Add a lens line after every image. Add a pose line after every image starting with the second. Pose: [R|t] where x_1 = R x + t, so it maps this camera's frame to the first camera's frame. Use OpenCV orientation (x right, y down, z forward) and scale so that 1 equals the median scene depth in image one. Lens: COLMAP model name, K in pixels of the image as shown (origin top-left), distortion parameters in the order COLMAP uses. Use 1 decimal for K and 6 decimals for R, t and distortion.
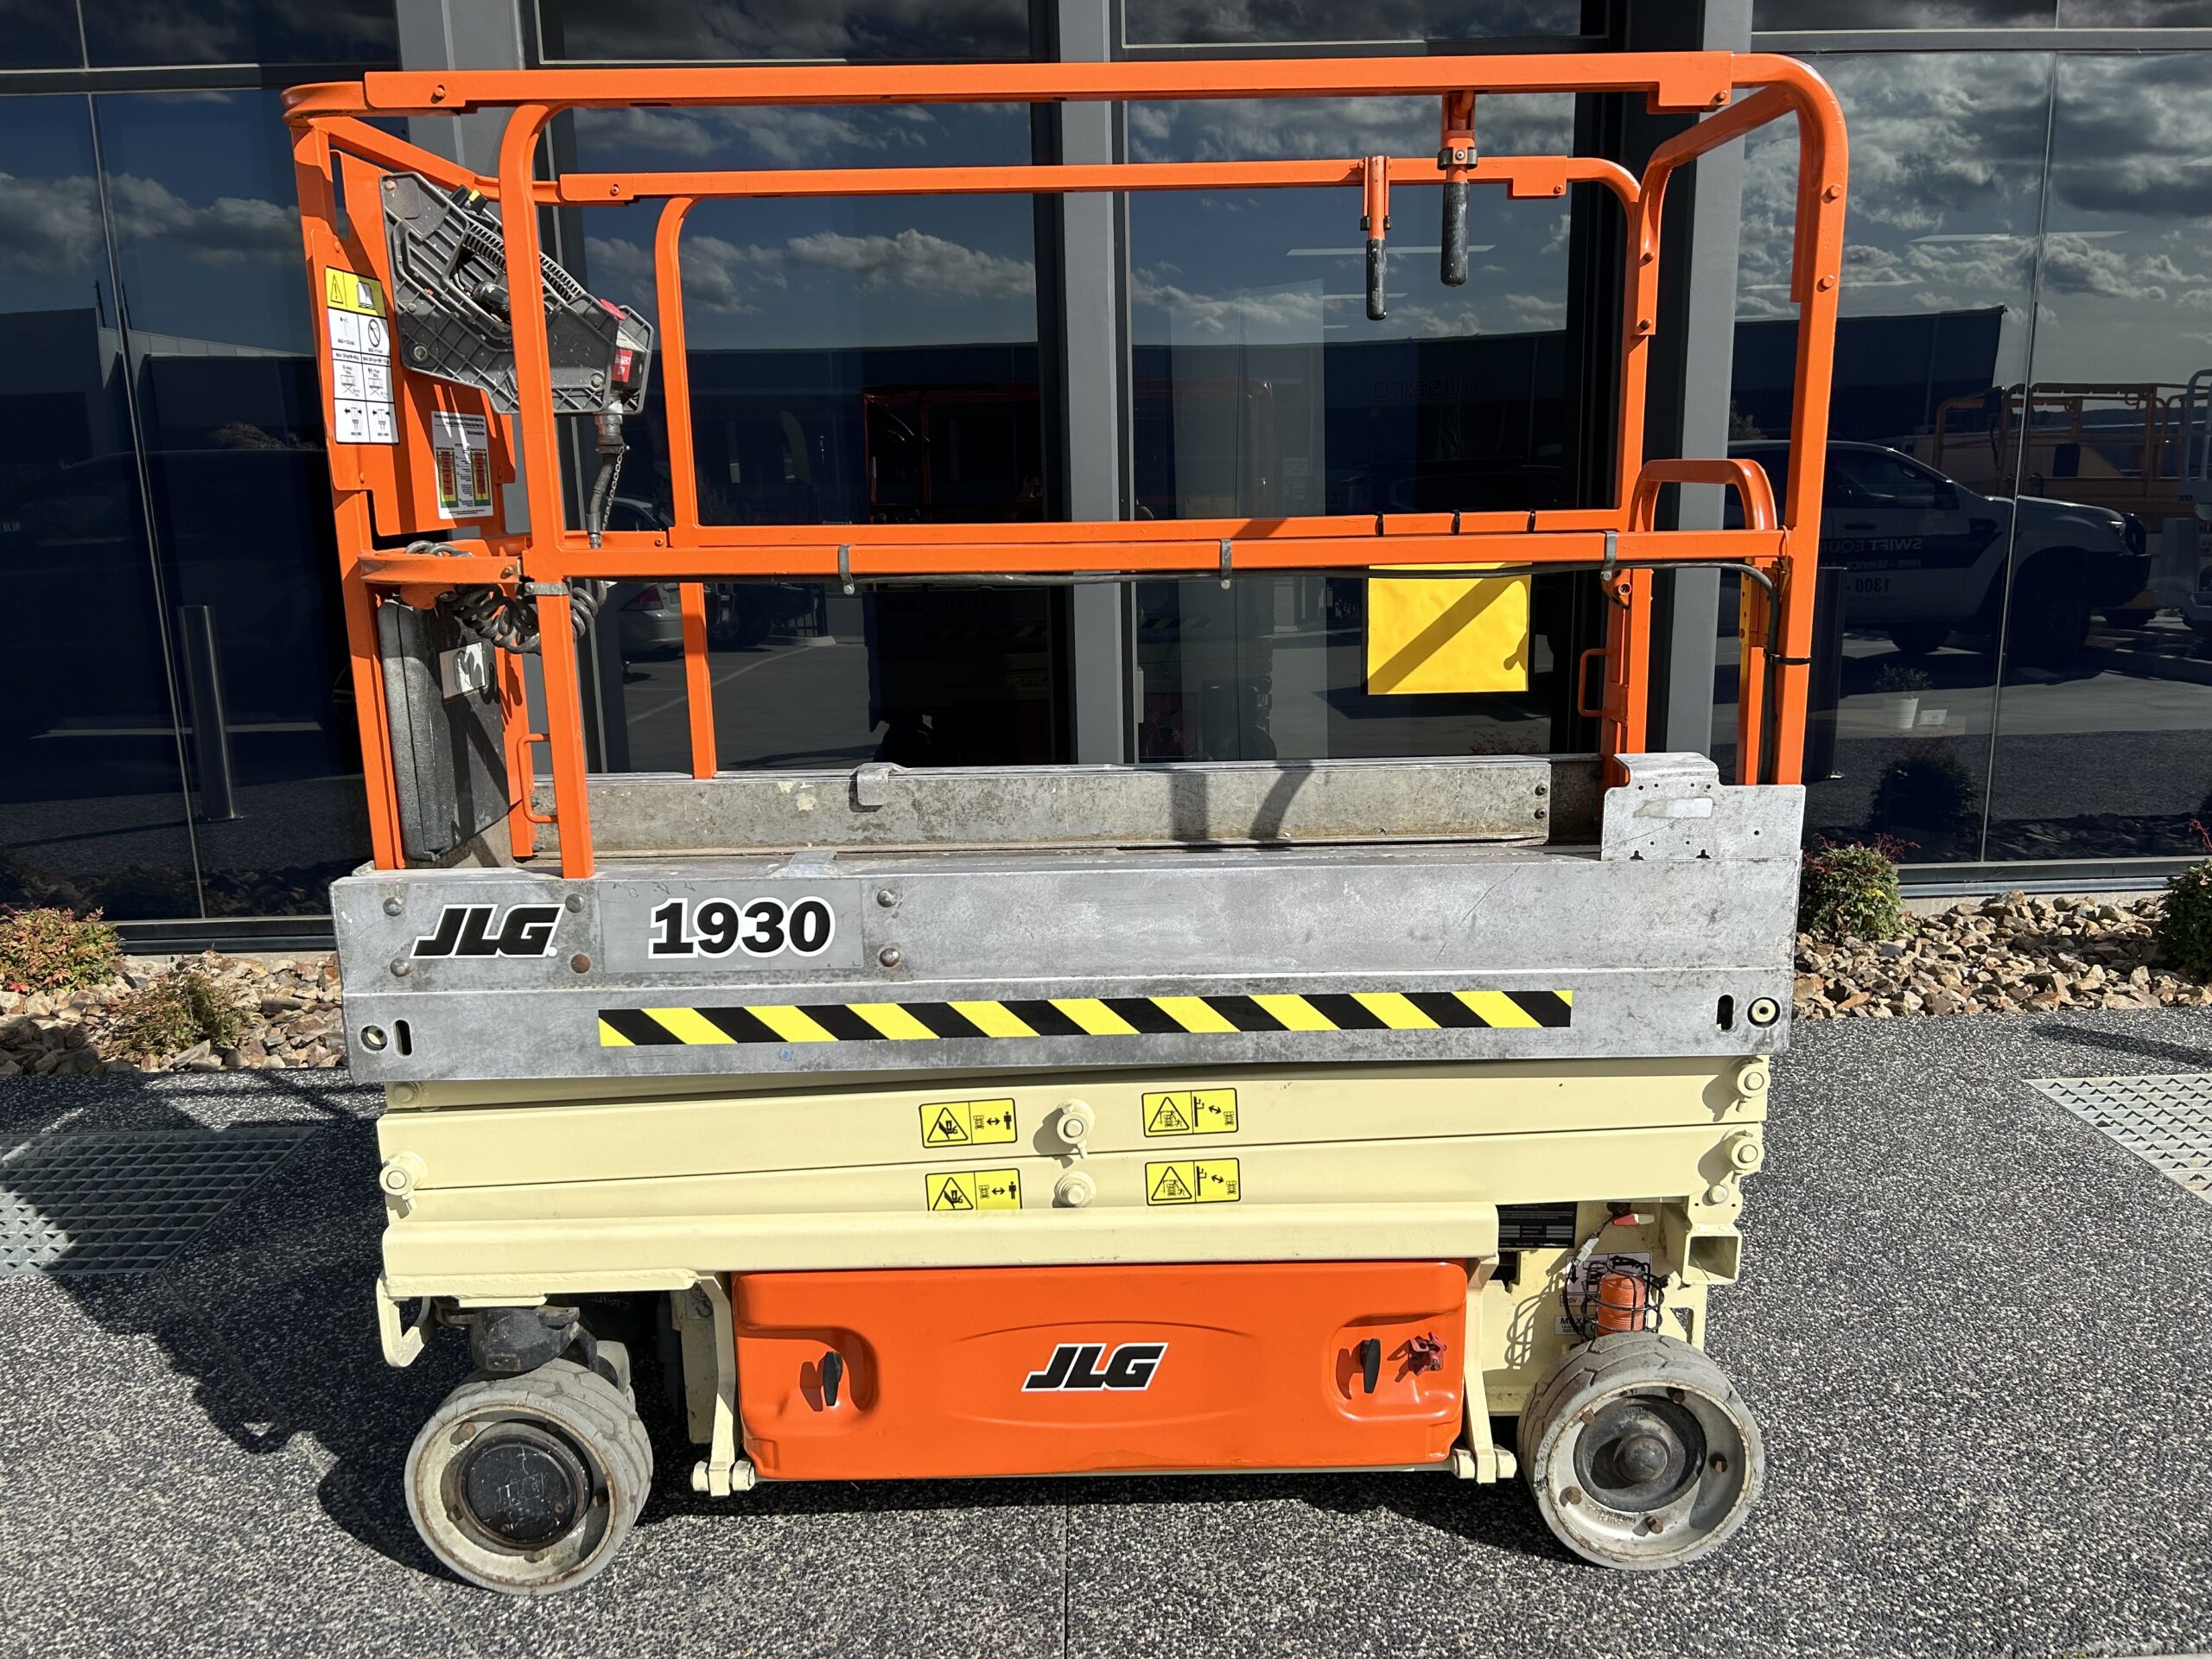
lens RADIAL K [[1669.2, 0, 1103.8], [0, 1669.2, 835.5], [0, 0, 1]] dist [0.043170, -0.047937]
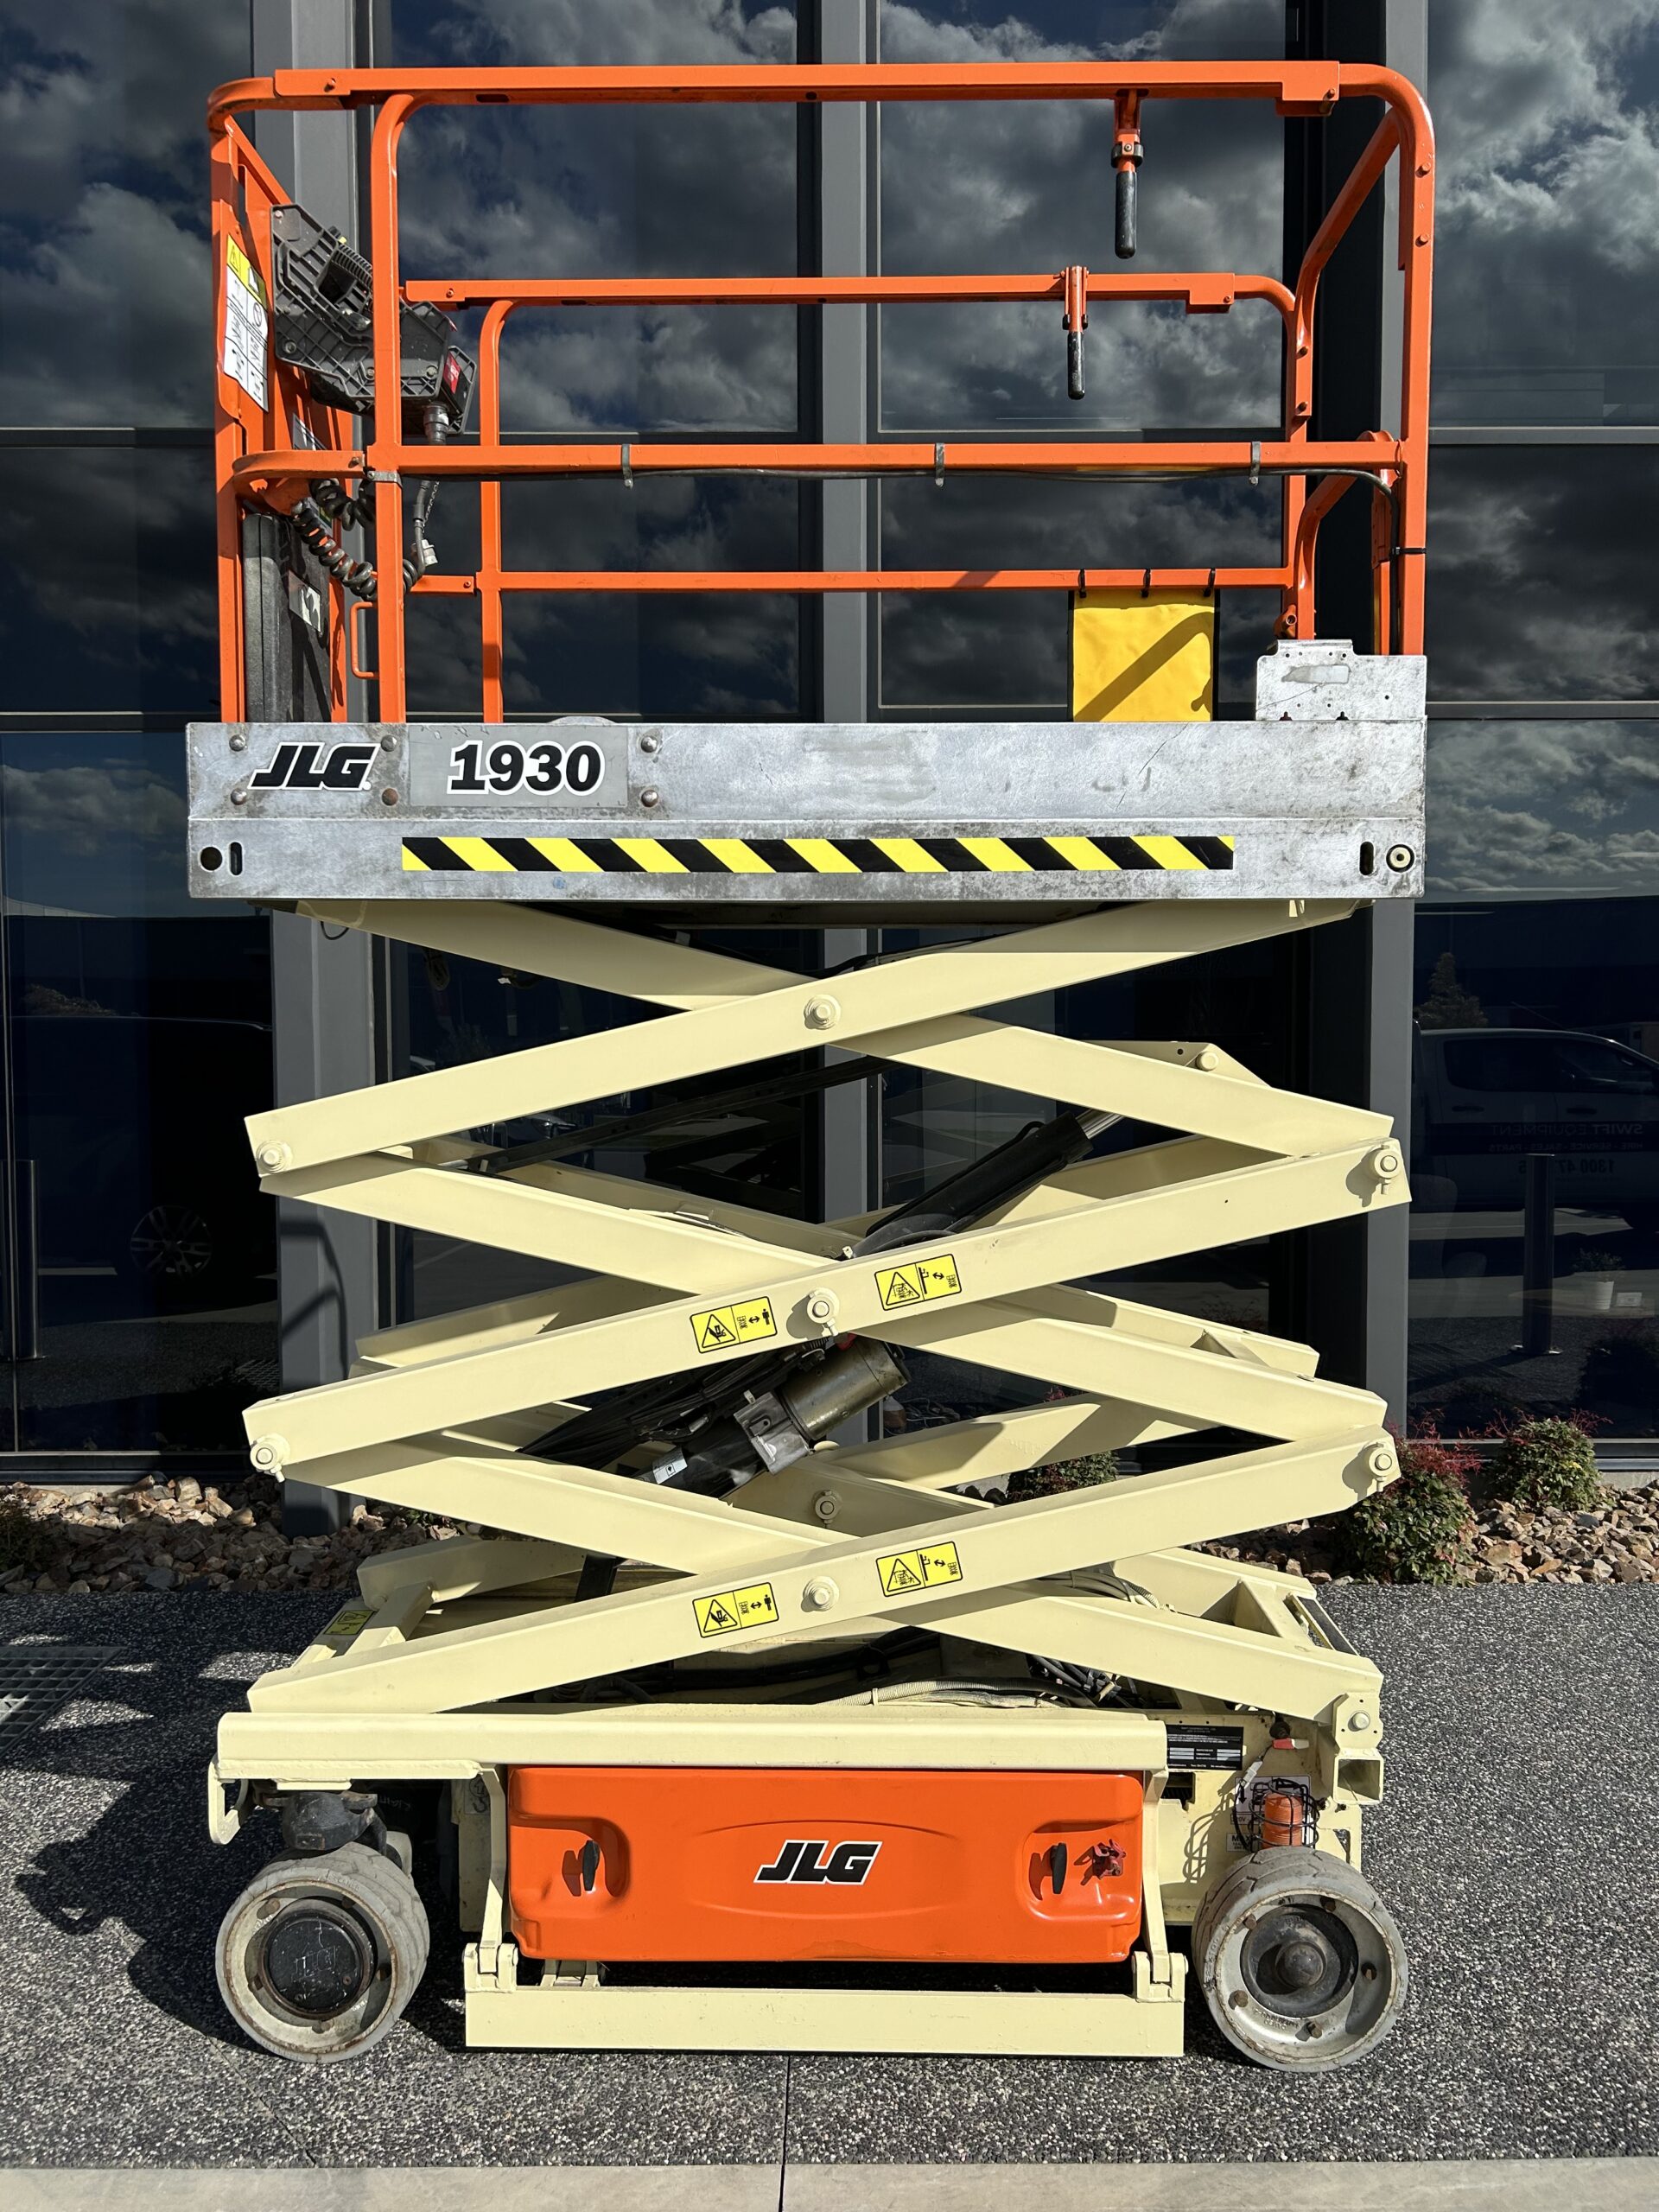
lens RADIAL K [[1669.2, 0, 826.1], [0, 1669.2, 1101.5], [0, 0, 1]] dist [0.043170, -0.047937]
pose [[0.999546, 0.019183, -0.023228, 0.016763], [-0.022863, 0.985141, -0.170218, -0.000983], [0.019618, 0.170672, 0.985133, -0.222529]]
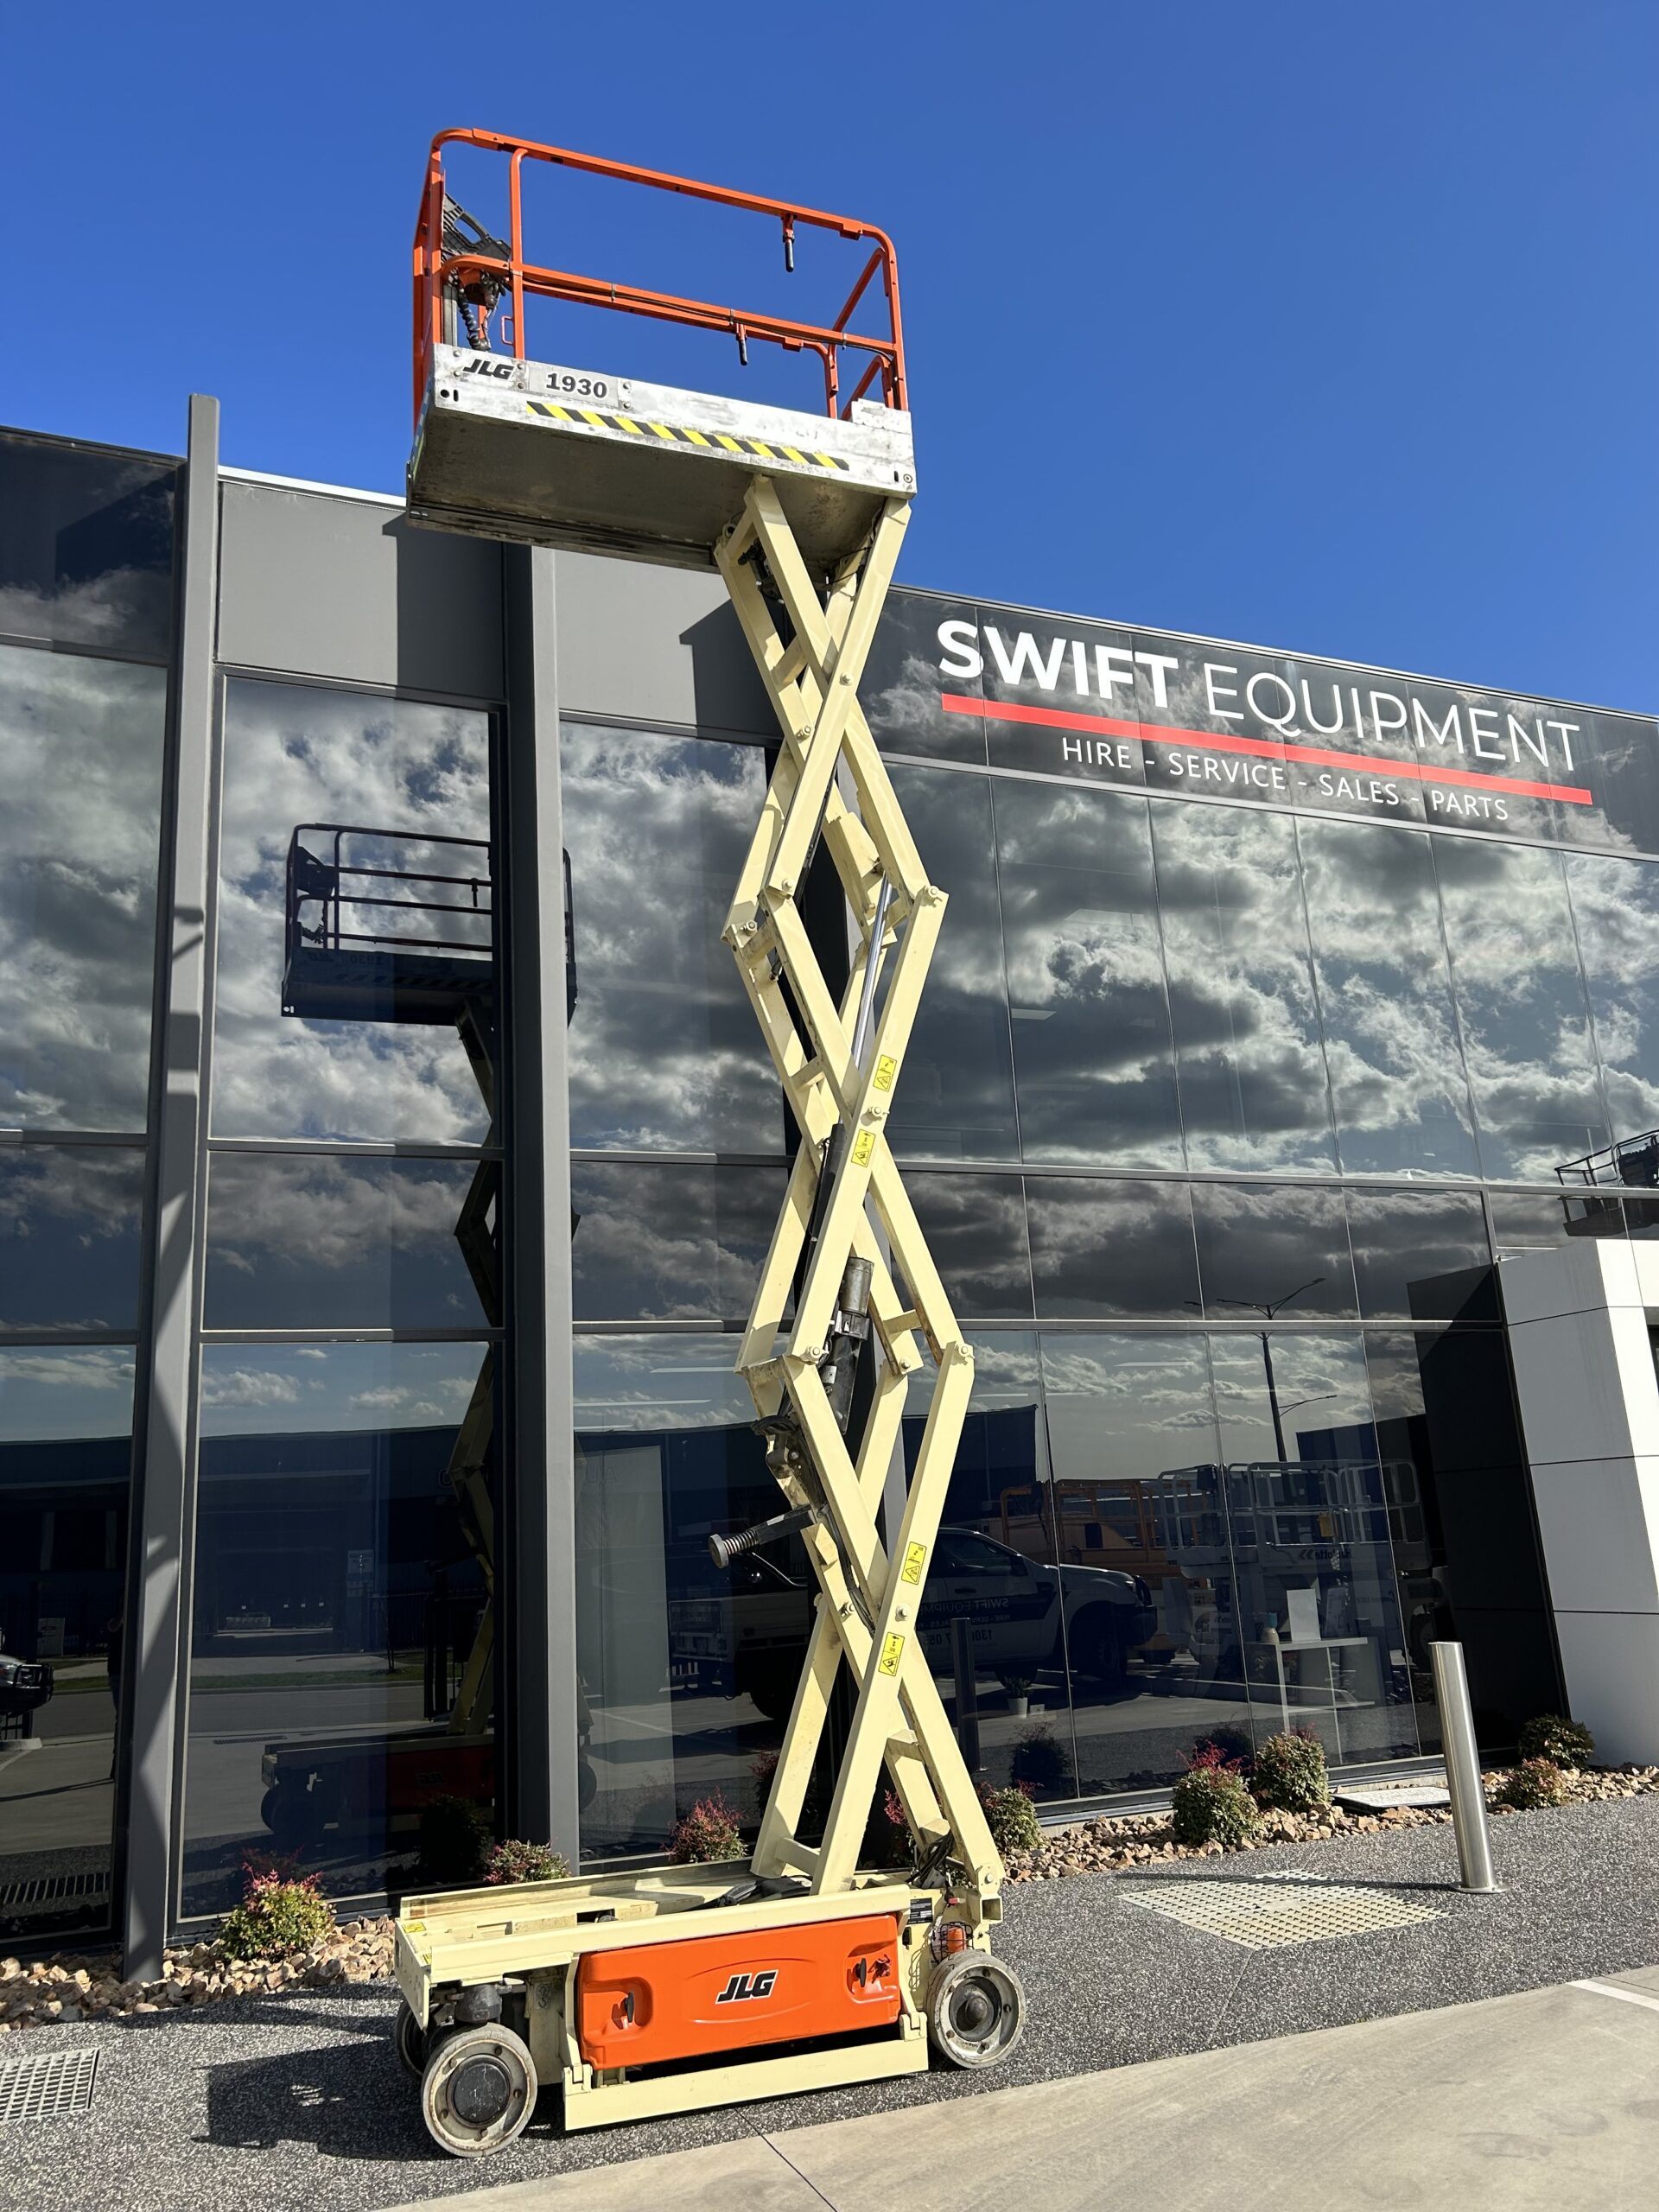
lens RADIAL K [[1664.7, 0, 822.5], [0, 1664.7, 1114.8], [0, 0, 1]] dist [0.015557, -0.004747]
pose [[0.940020, 0.055610, 0.336556, -0.703929], [0.103648, 0.893412, -0.437118, 0.258926], [-0.324991, 0.445783, 0.834062, -1.355356]]
